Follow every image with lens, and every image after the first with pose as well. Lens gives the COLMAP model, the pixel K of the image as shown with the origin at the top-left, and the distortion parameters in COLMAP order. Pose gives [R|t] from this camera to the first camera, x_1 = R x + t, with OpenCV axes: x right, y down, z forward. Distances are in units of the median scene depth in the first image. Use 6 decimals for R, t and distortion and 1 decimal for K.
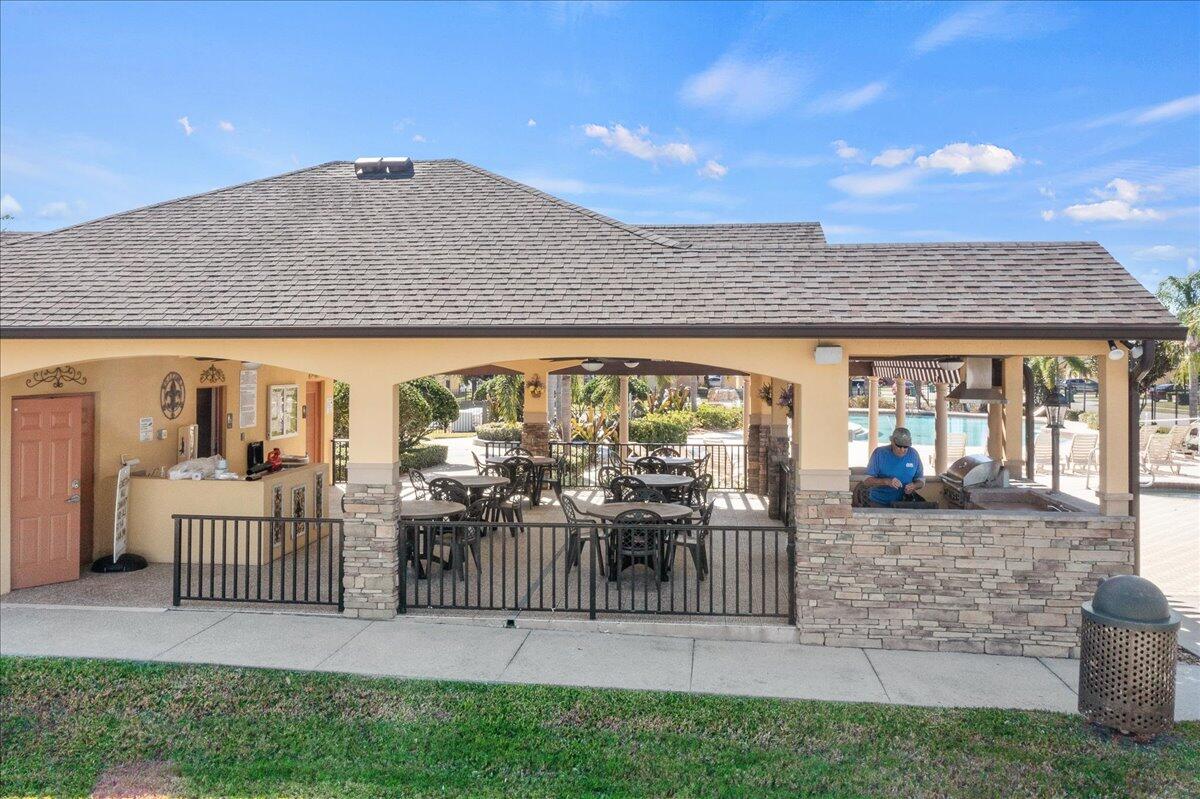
lens RADIAL K [[644.4, 0, 604.4], [0, 644.4, 382.4], [0, 0, 1]] dist [0.000305, 0.000108]
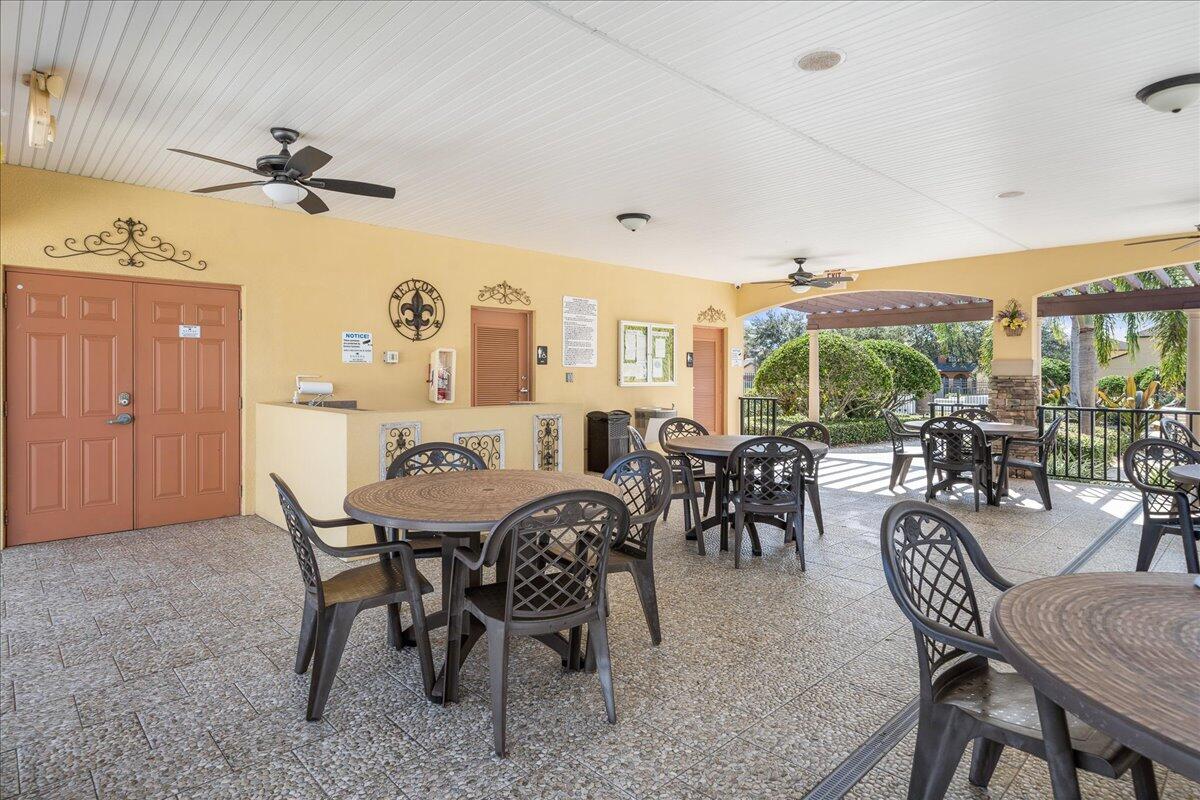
lens RADIAL K [[644.4, 0, 604.4], [0, 644.4, 382.9], [0, 0, 1]] dist [0.000305, 0.000108]
pose [[0.760020, 0.003779, -0.649888, 0.005010], [0.025212, 0.999059, 0.035294, 0.067361], [0.649410, -0.043209, 0.759210, 0.432073]]
